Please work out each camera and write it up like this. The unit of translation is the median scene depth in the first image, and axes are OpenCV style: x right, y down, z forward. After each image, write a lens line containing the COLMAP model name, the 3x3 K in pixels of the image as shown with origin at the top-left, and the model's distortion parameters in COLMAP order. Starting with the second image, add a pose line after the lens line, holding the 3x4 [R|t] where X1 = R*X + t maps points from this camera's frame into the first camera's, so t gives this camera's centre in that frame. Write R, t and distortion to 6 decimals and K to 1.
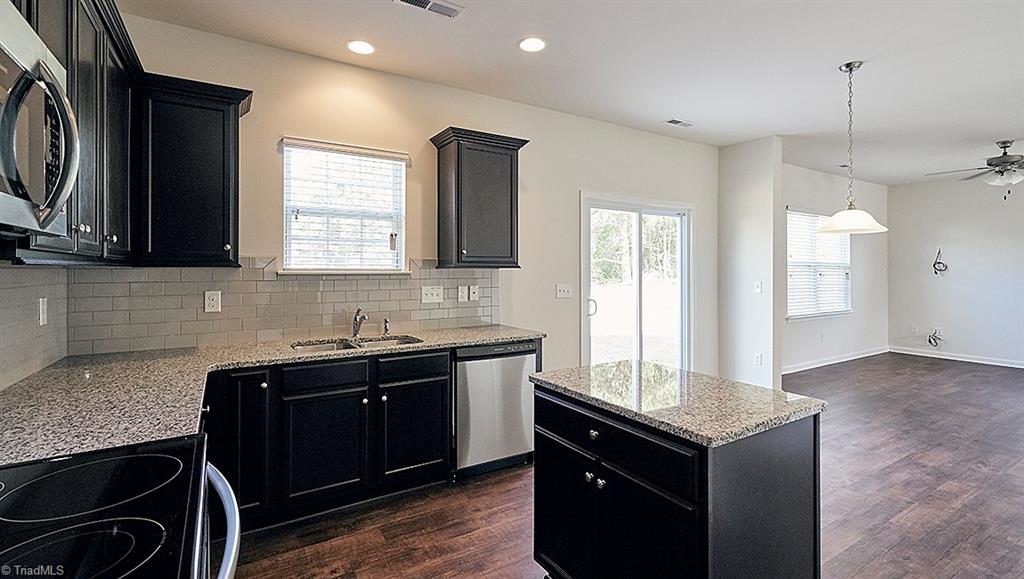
lens RADIAL K [[457.8, 0, 510.4], [0, 457.8, 267.5], [0, 0, 1]] dist [0.000510, 0.000050]
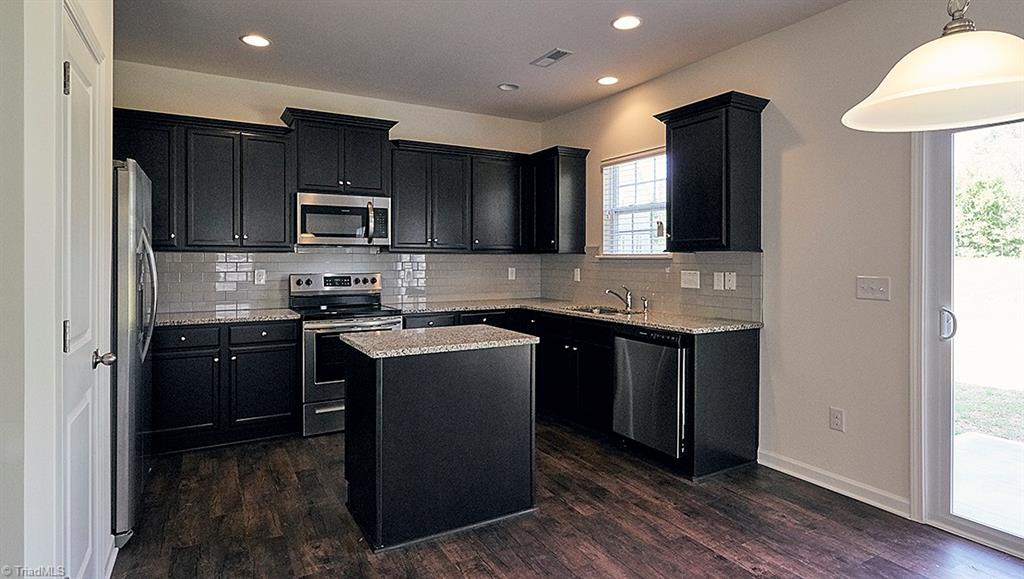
lens RADIAL K [[545.8, 0, 515.4], [0, 545.8, 262.2], [0, 0, 1]] dist [0.005229, 0.000845]
pose [[-0.034174, 0.002280, -0.999413, 1.140847], [-0.000370, 0.999997, 0.002294, 0.021710], [0.999416, 0.000448, -0.034173, 0.746989]]
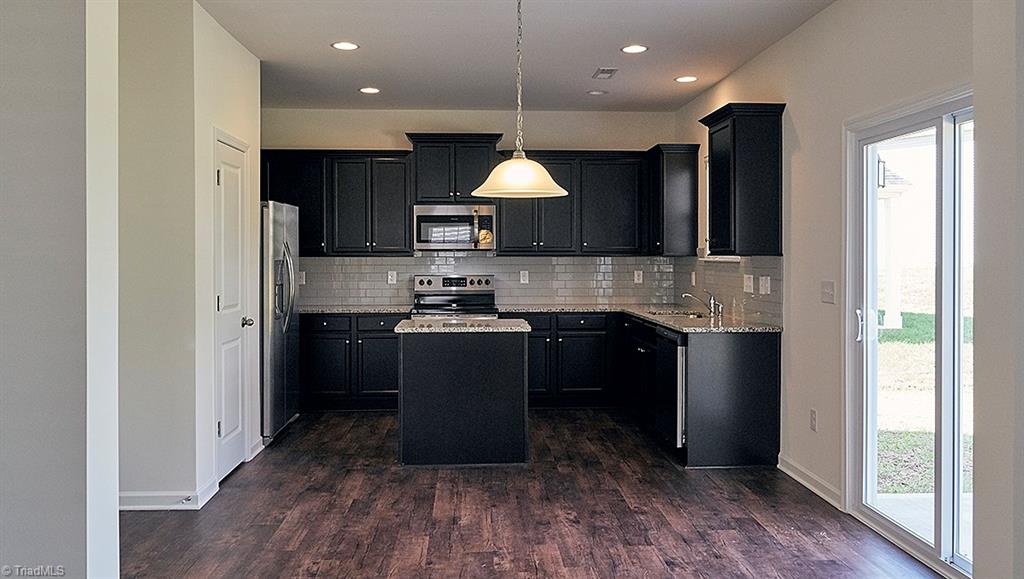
lens RADIAL K [[800.9, 0, 510.5], [0, 800.9, 264.7], [0, 0, 1]] dist [-0.005113, -0.001315]
pose [[-0.478478, 0.006295, -0.878077, 1.713865], [0.001087, 0.999978, 0.006577, 0.009320], [0.878099, 0.002193, -0.478474, 1.524829]]
